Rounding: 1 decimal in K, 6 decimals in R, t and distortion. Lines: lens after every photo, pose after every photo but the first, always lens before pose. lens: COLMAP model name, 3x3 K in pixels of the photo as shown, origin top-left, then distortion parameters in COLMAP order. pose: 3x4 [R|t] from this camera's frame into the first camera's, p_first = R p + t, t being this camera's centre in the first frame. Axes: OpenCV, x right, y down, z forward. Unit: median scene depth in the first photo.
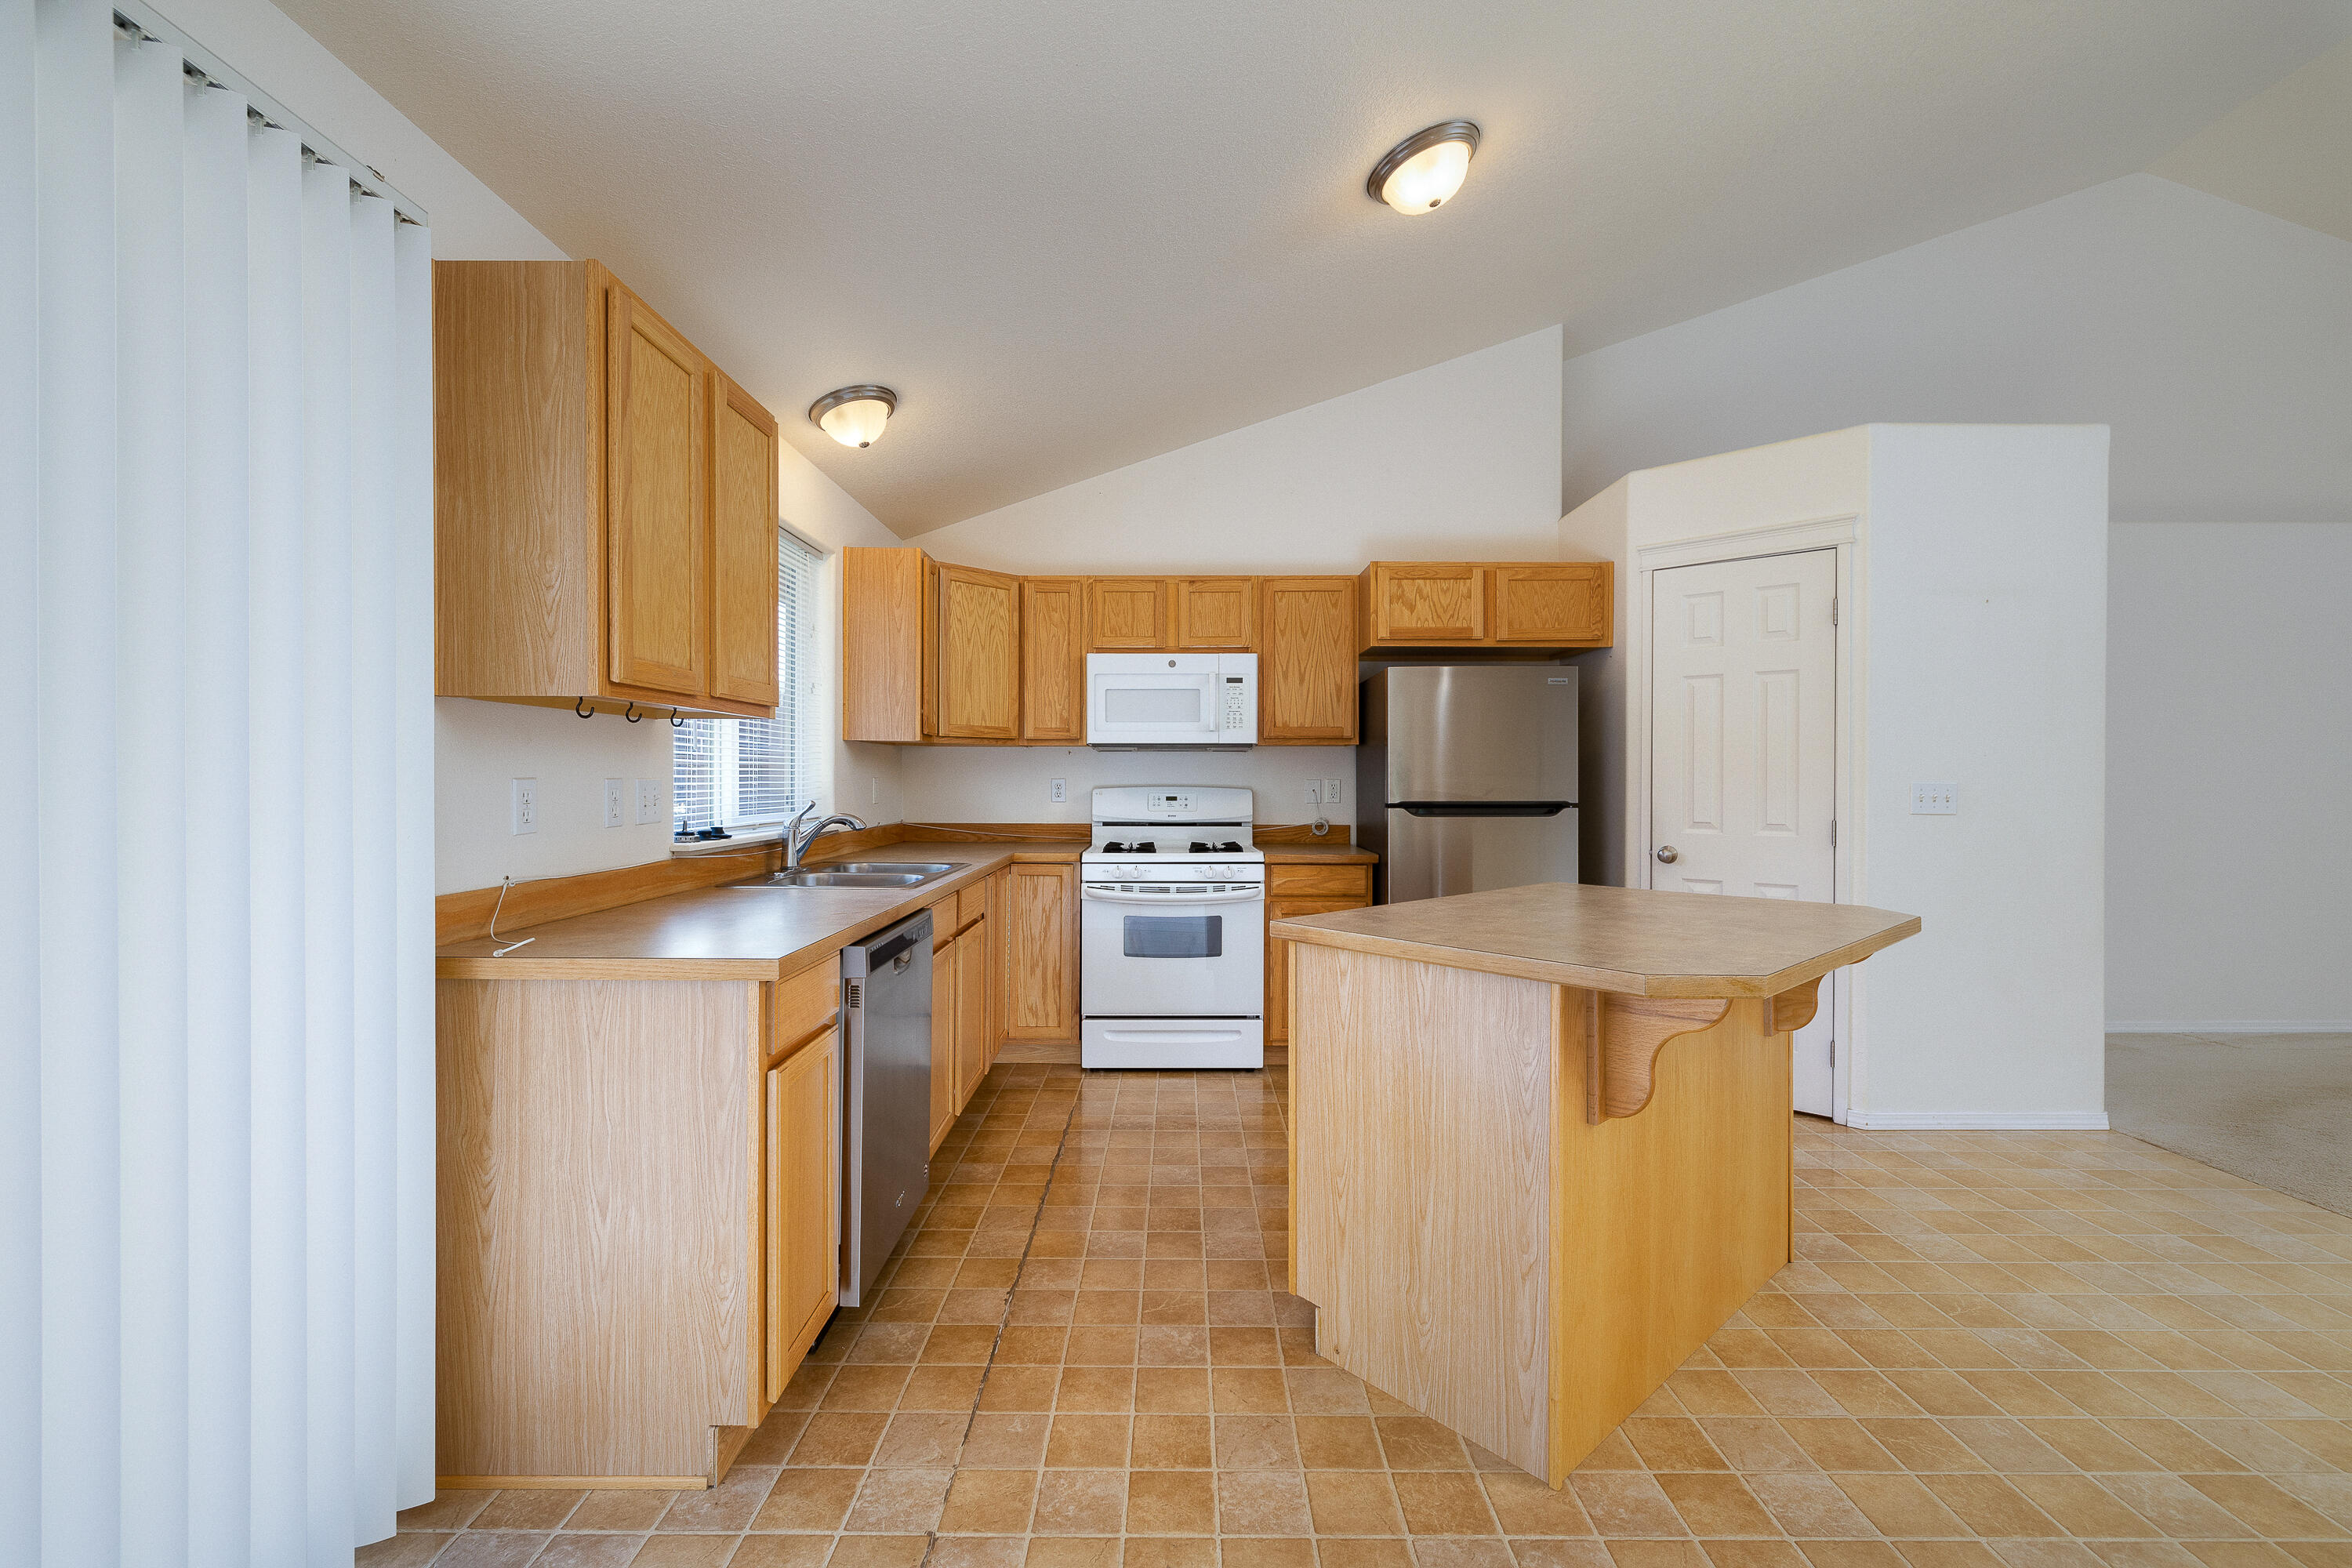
lens RADIAL K [[997.6, 0, 1042.6], [0, 997.6, 772.4], [0, 0, 1]] dist [-0.001041, 0.000047]
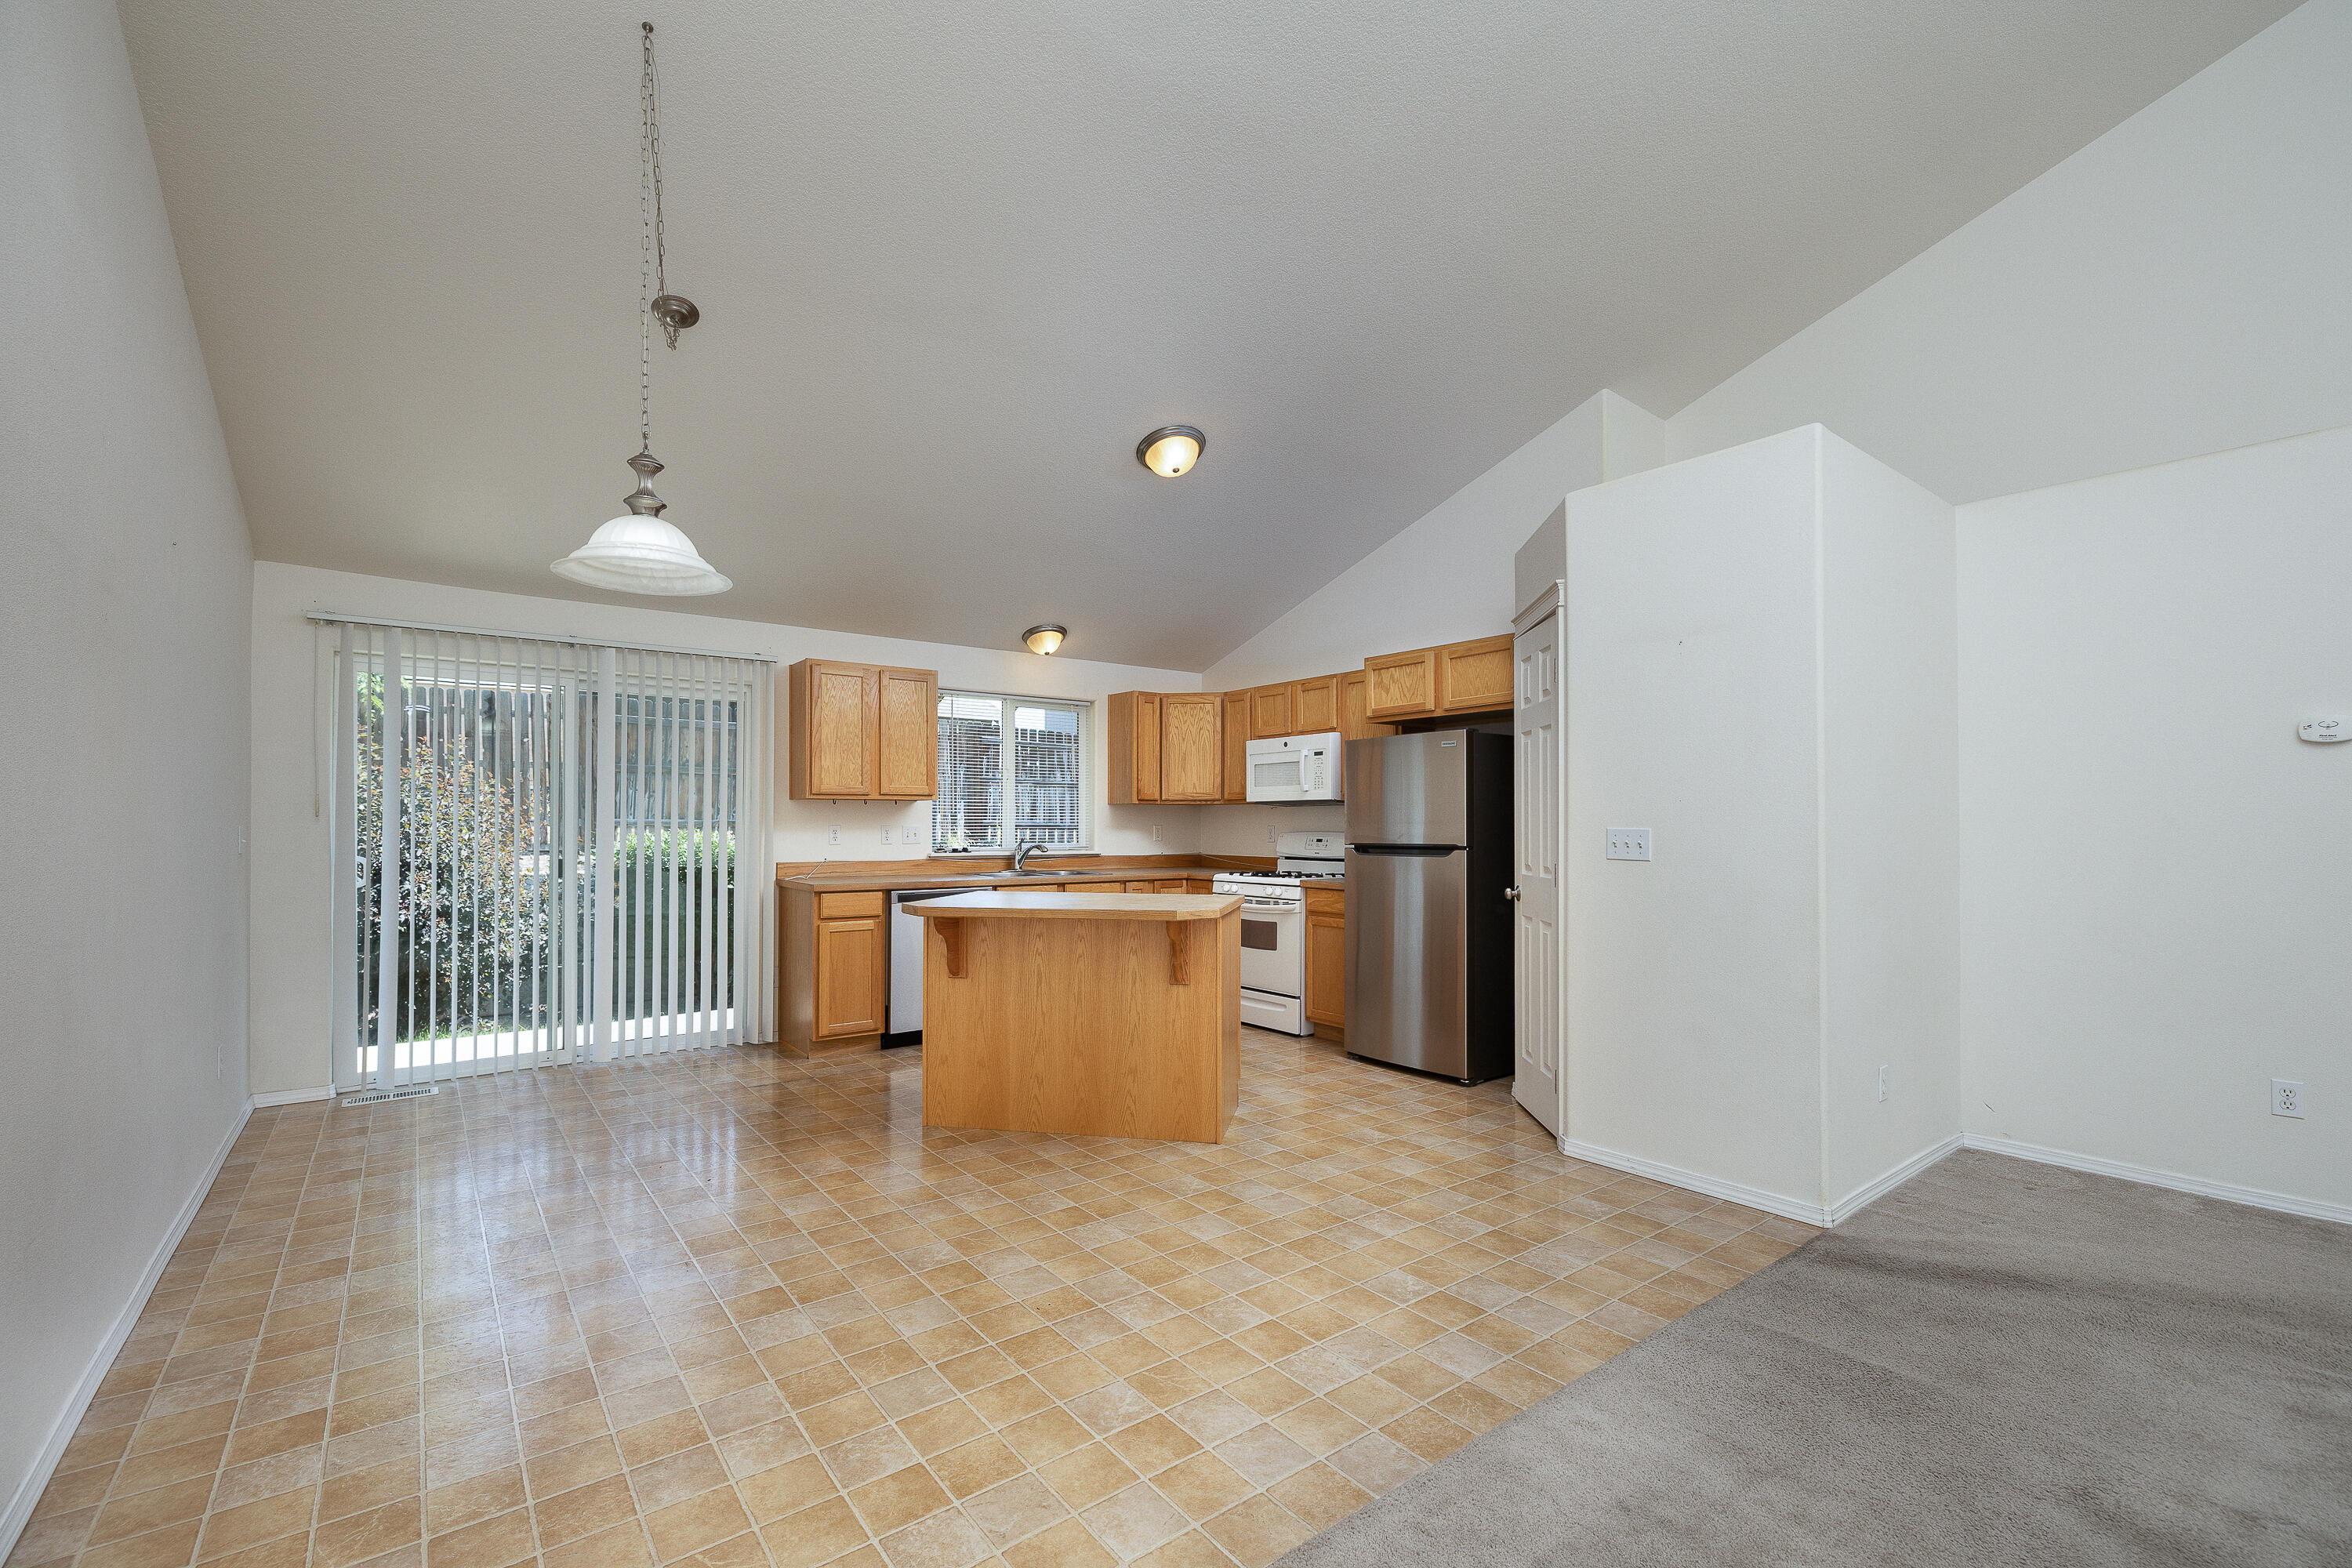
lens RADIAL K [[1026.4, 0, 1176.0], [0, 1026.4, 784.0], [0, 0, 1]] dist [0.002732, 0.000382]
pose [[0.605853, -0.031367, -0.794958, 1.242647], [-0.000693, 0.999201, -0.039953, 0.005883], [0.795576, 0.024757, 0.605348, -0.002906]]
